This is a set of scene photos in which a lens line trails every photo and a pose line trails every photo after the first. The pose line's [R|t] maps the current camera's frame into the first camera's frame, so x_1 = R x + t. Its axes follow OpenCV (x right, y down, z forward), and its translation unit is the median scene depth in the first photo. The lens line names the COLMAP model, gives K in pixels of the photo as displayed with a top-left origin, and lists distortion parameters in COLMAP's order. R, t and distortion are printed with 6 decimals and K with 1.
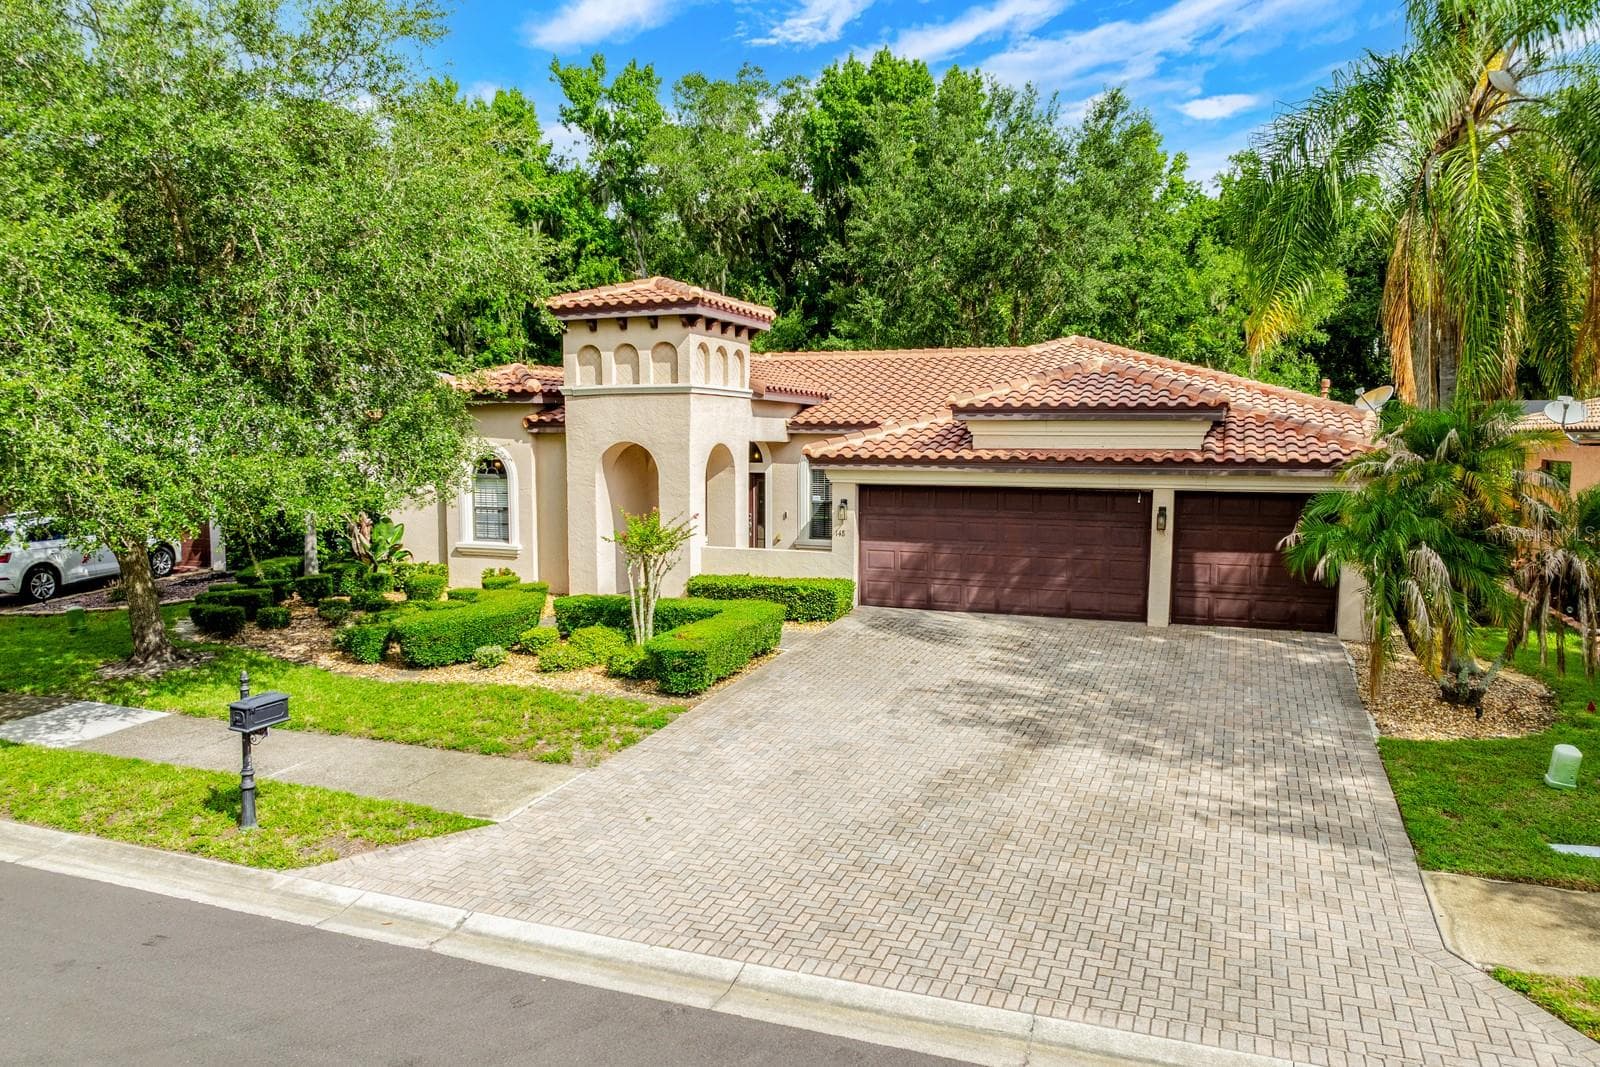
lens RADIAL K [[1142.2, 0, 820.5], [0, 1142.2, 559.2], [0, 0, 1]] dist [-0.010002, -0.001878]
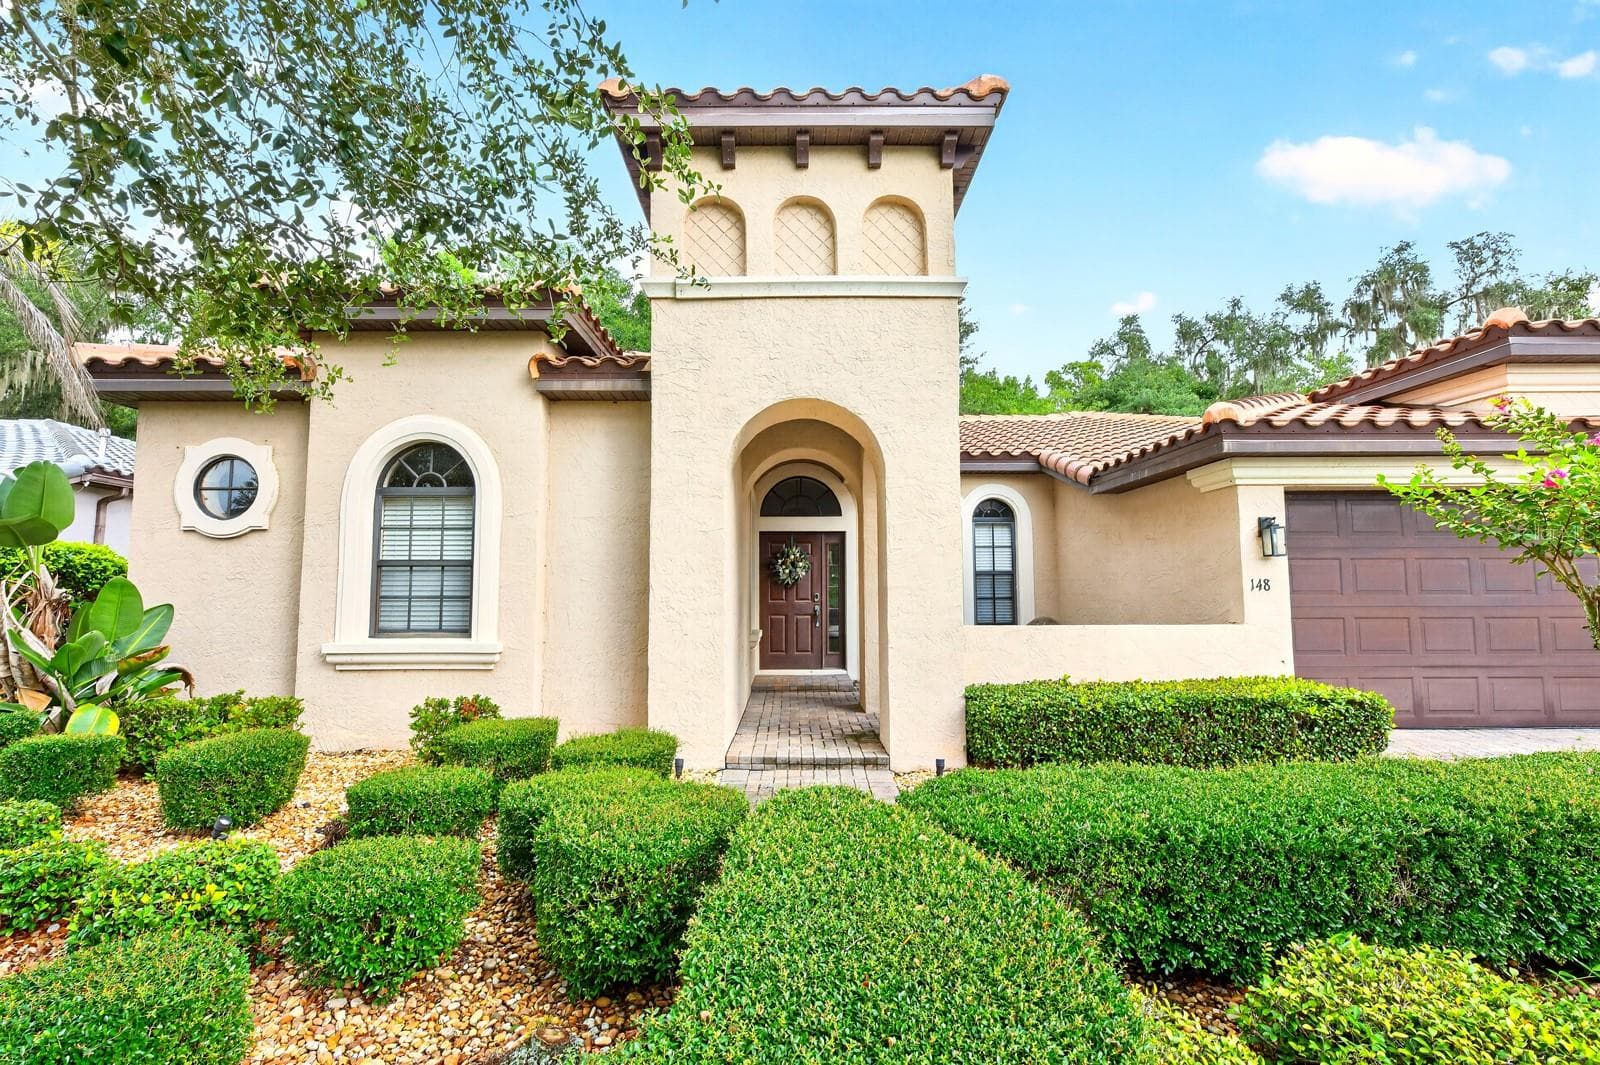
lens RADIAL K [[697.7, 0, 800.0], [0, 697.7, 532.5], [0, 0, 1]] dist [-0.000947, 0.000324]
pose [[0.926298, 0.021540, 0.376175, -0.360916], [0.052035, 0.981485, -0.184333, 0.003583], [-0.373181, 0.190322, 0.908027, 0.978263]]
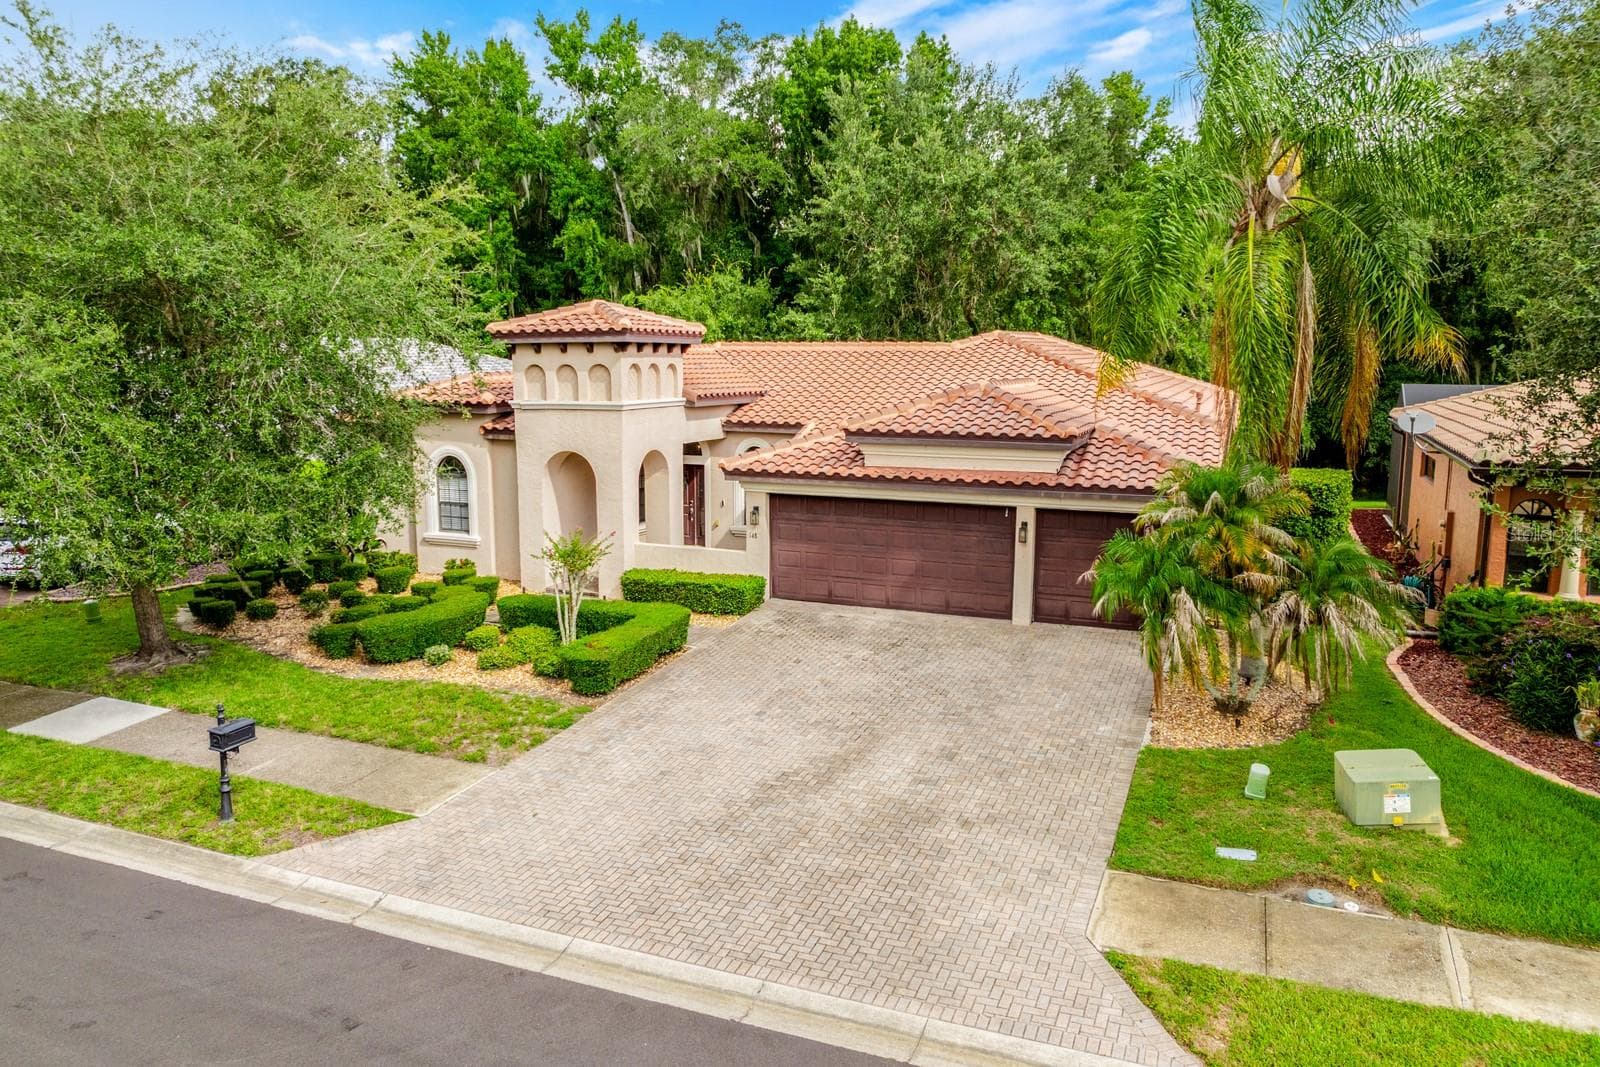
lens RADIAL K [[1146.8, 0, 800.0], [0, 1146.8, 533.5], [0, 0, 1]] dist [-0.008086, 0.001671]
pose [[0.999679, 0.003223, -0.025128, 0.114588], [-0.002082, 0.998973, 0.045271, -0.094856], [0.025248, -0.045204, 0.998659, -0.170715]]
